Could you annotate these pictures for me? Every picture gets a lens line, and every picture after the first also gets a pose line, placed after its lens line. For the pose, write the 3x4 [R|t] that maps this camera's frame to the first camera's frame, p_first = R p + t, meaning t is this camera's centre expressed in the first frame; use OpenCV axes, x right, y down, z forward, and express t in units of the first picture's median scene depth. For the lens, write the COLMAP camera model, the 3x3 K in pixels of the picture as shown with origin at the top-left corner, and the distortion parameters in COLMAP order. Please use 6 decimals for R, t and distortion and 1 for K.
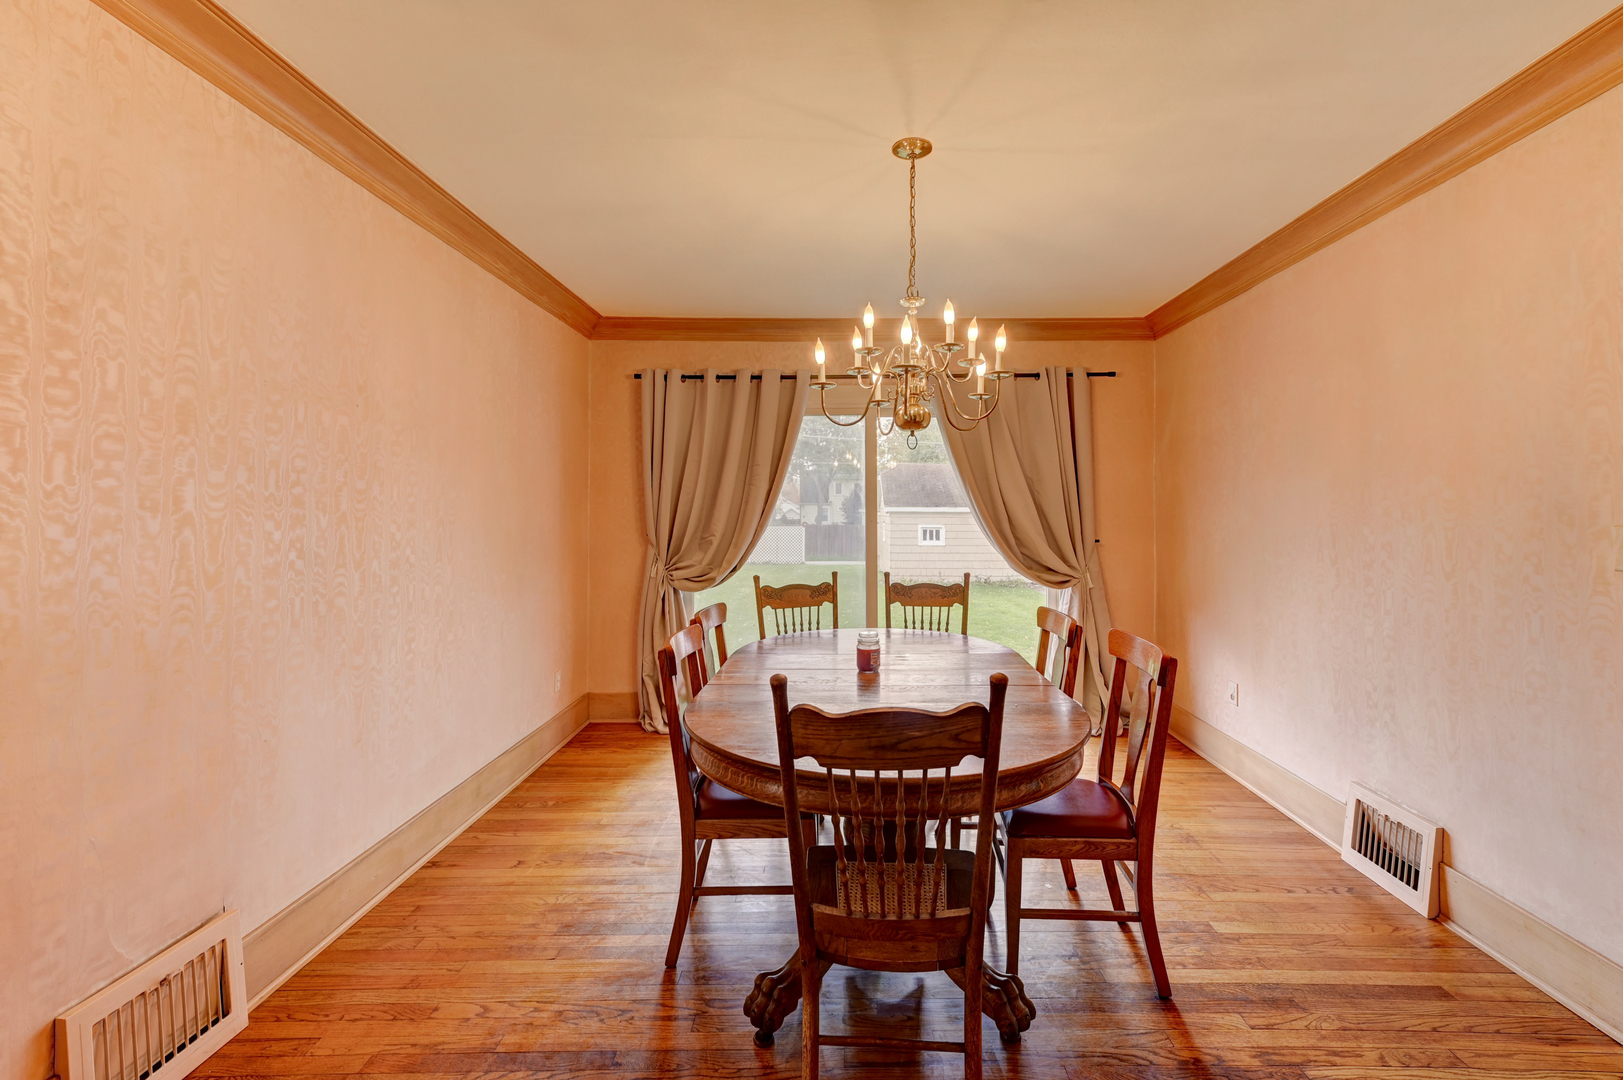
lens RADIAL K [[649.3, 0, 815.2], [0, 649.3, 529.4], [0, 0, 1]] dist [-0.000206, 0.000001]
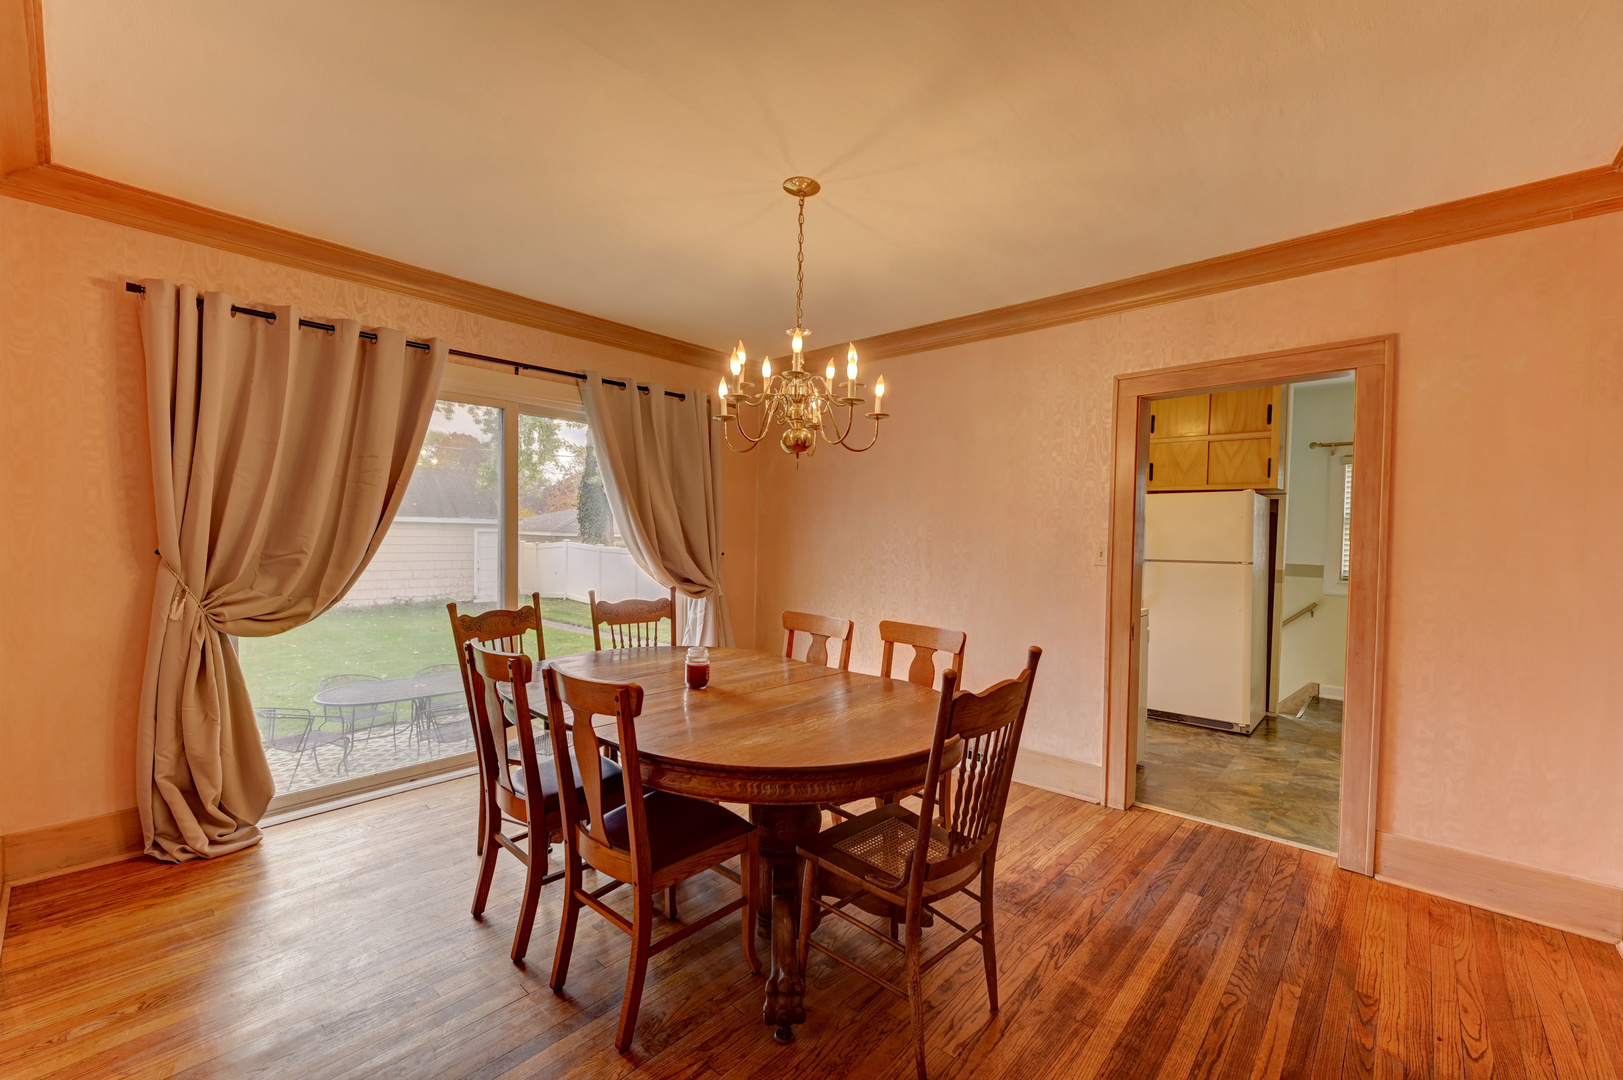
lens RADIAL K [[670.4, 0, 811.7], [0, 670.4, 581.4], [0, 0, 1]] dist [-0.000080, -0.004824]
pose [[0.659487, -0.042769, 0.750498, -0.339931], [-0.000381, 0.998361, 0.057229, -0.001440], [-0.751716, -0.038028, 0.658390, 0.118512]]
